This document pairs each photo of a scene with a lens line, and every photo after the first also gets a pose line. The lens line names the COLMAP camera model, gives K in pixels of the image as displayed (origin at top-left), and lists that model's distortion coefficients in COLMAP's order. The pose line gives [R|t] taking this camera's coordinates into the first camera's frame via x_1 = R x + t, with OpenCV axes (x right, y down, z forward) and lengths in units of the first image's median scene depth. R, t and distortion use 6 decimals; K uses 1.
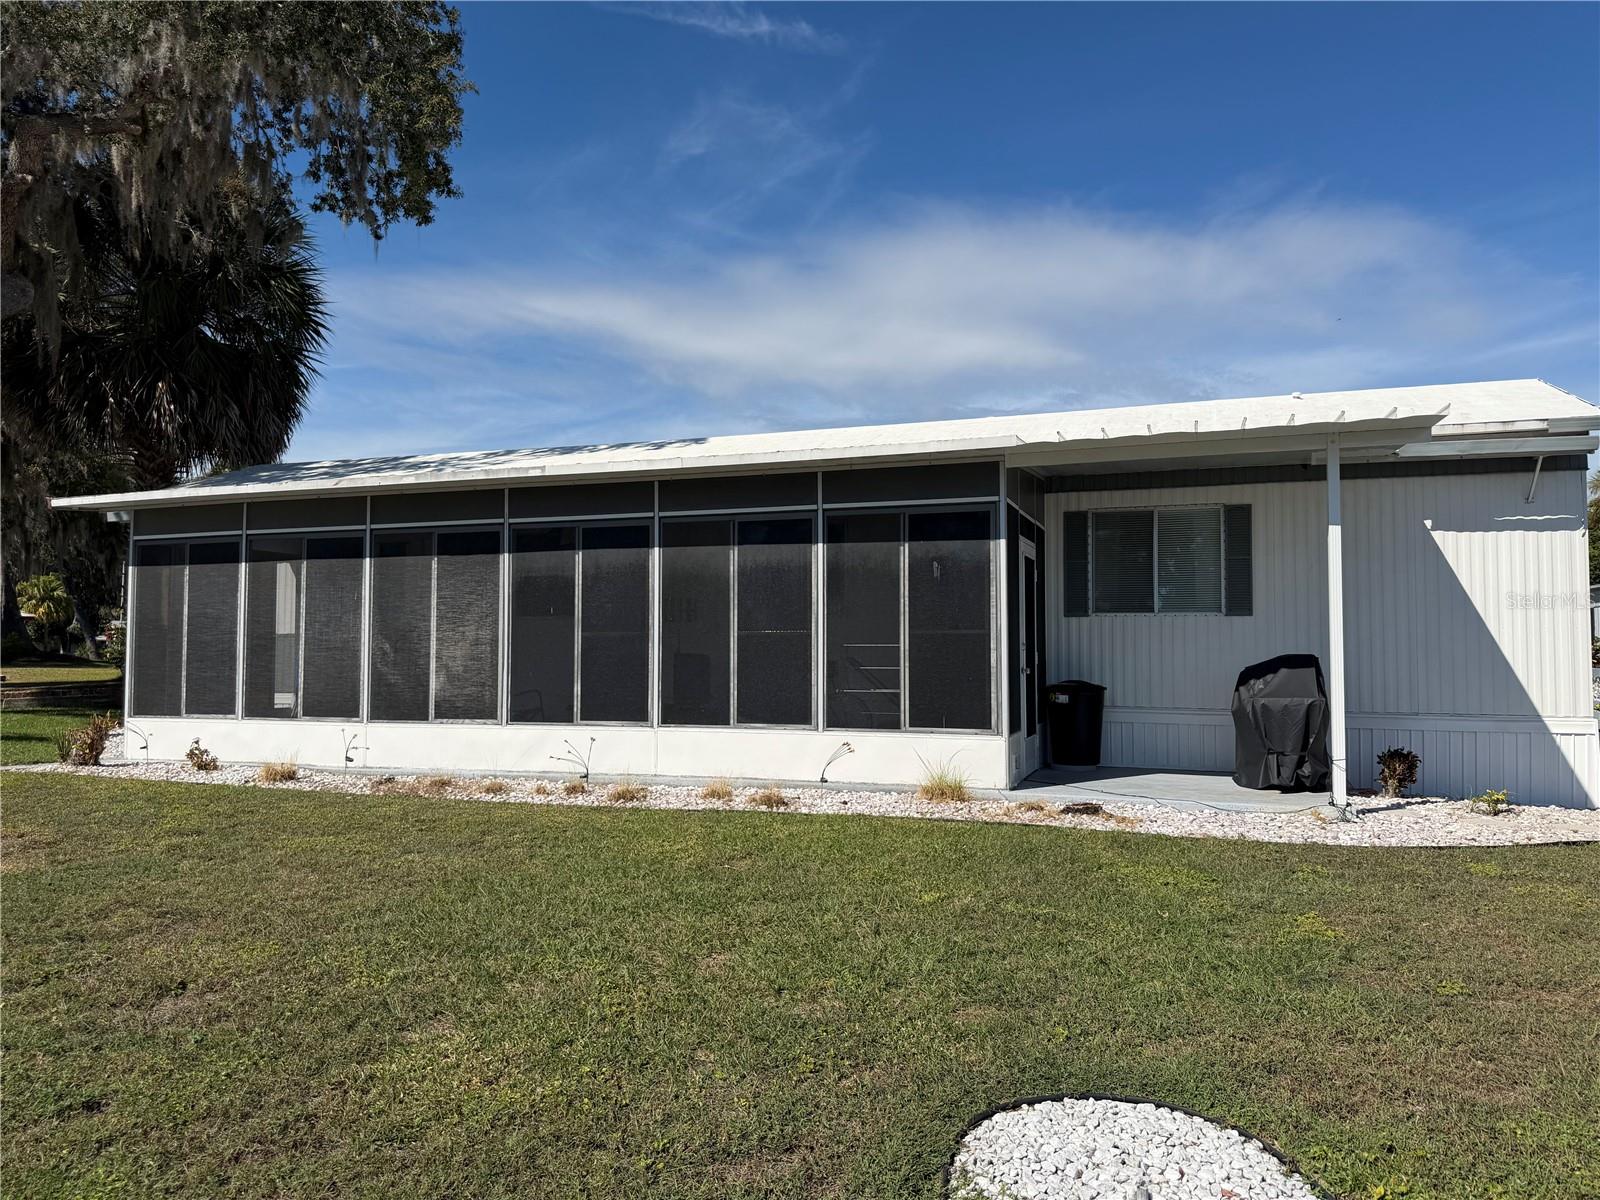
lens RADIAL K [[1138.8, 0, 800.0], [0, 1138.8, 600.0], [0, 0, 1]] dist [0.072988, -0.099656]
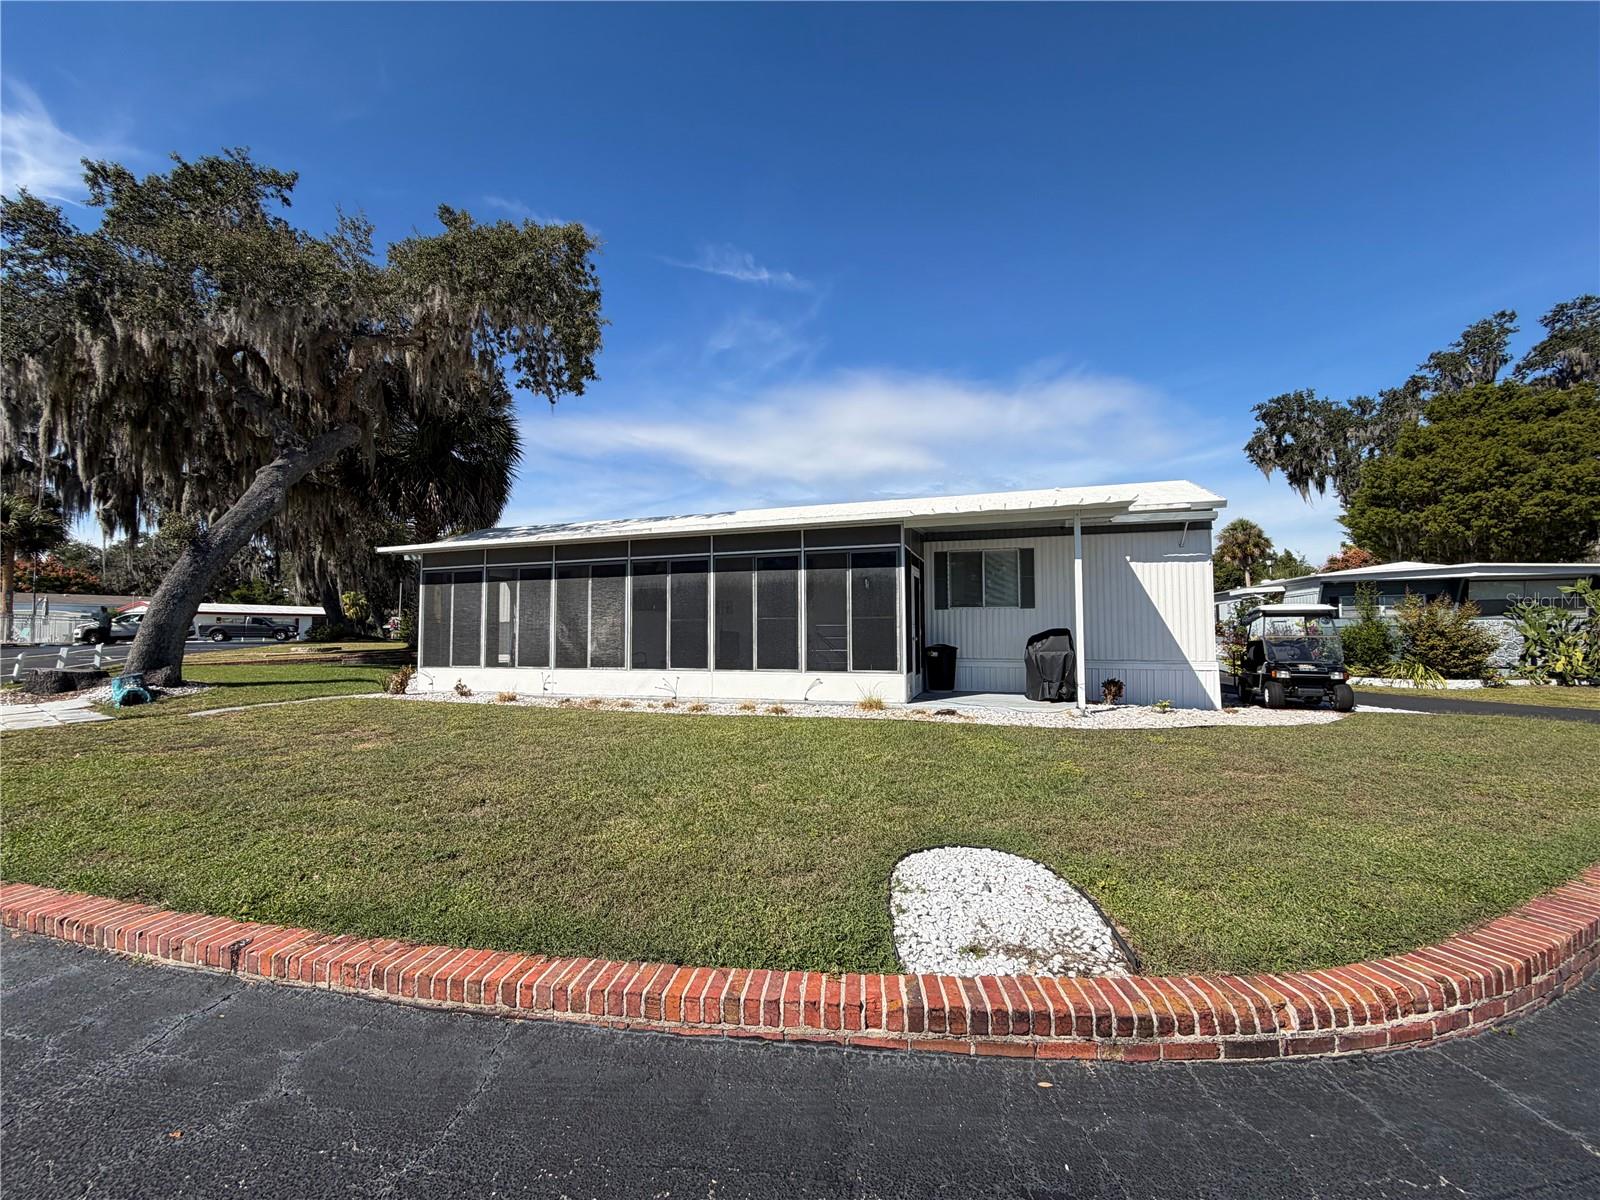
lens RADIAL K [[648.2, 0, 793.1], [0, 648.2, 601.4], [0, 0, 1]] dist [-0.001397, -0.000082]
pose [[0.999791, -0.005246, 0.019780, -0.017761], [0.005308, 0.999981, -0.003066, 0.004045], [-0.019763, 0.003171, 0.999800, -0.037725]]
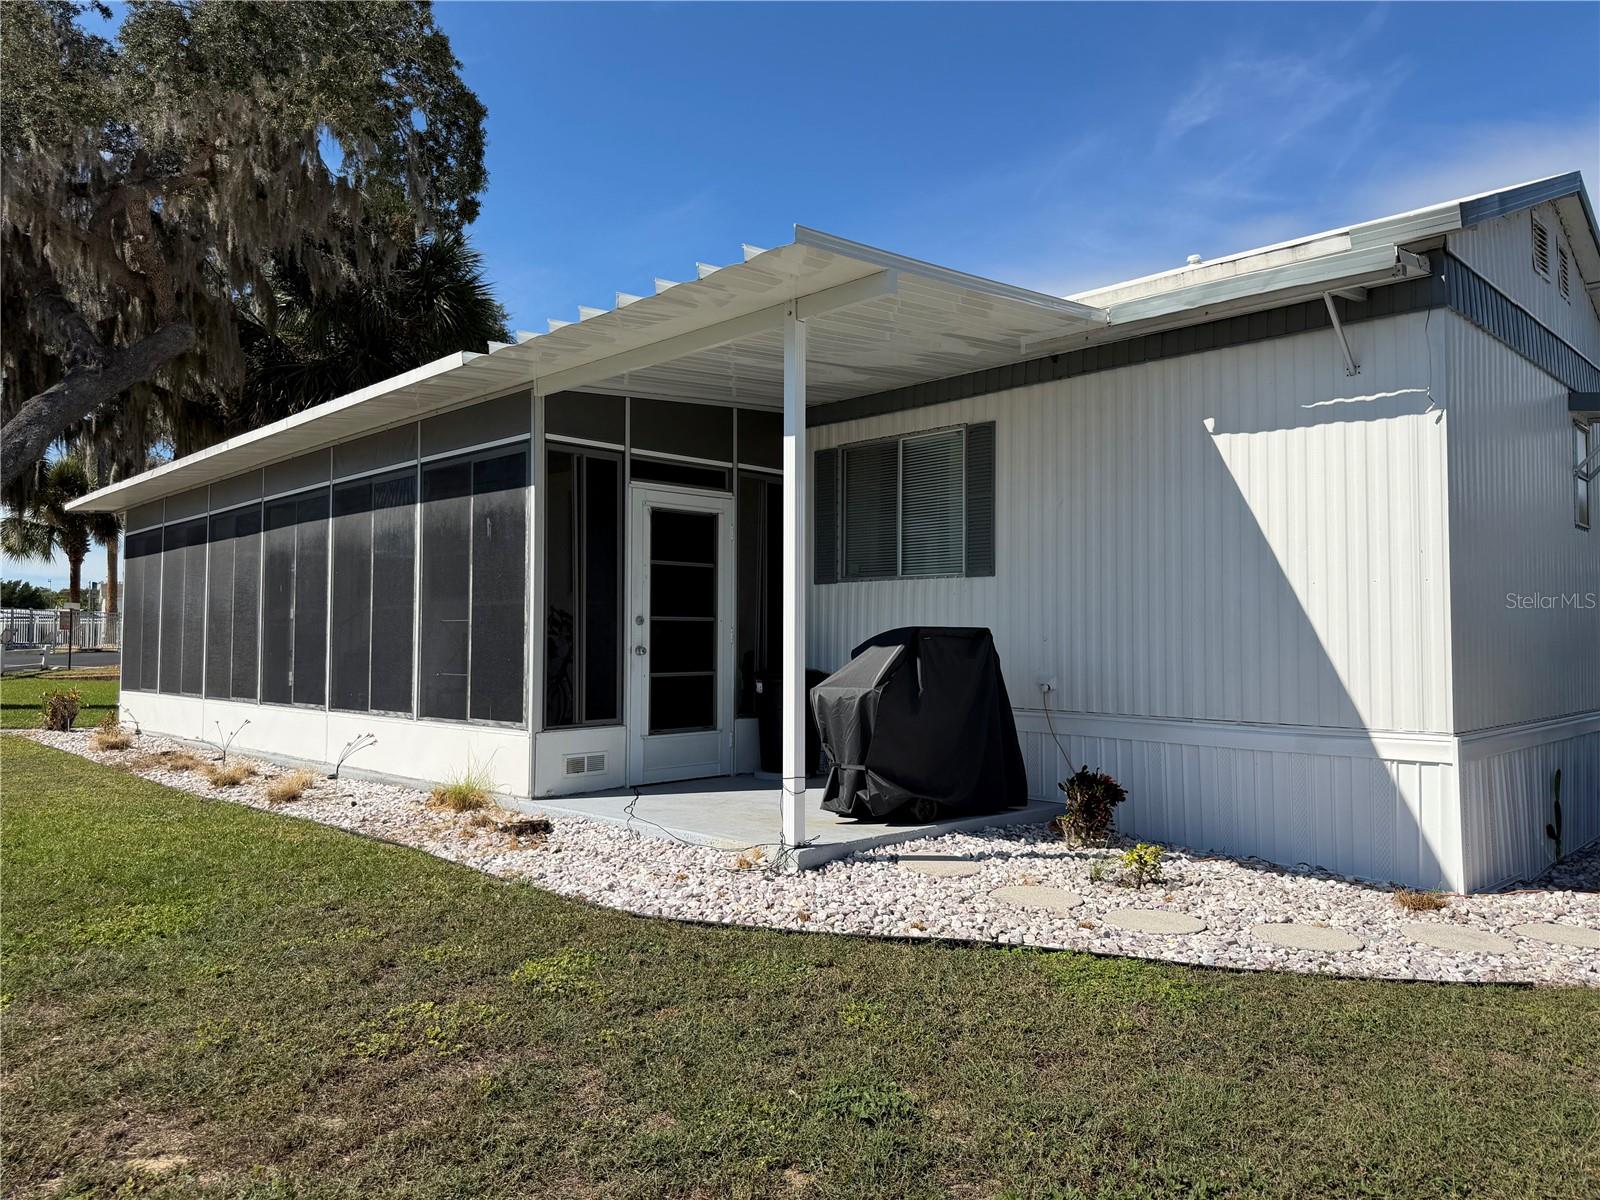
lens RADIAL K [[1104.9, 0, 800.0], [0, 1104.9, 600.0], [0, 0, 1]] dist [0.068102, -0.089040]
pose [[0.900079, -0.016721, -0.435405, 0.608638], [0.020721, 0.999775, 0.004441, 0.024157], [0.435233, -0.013019, 0.900224, 0.340294]]
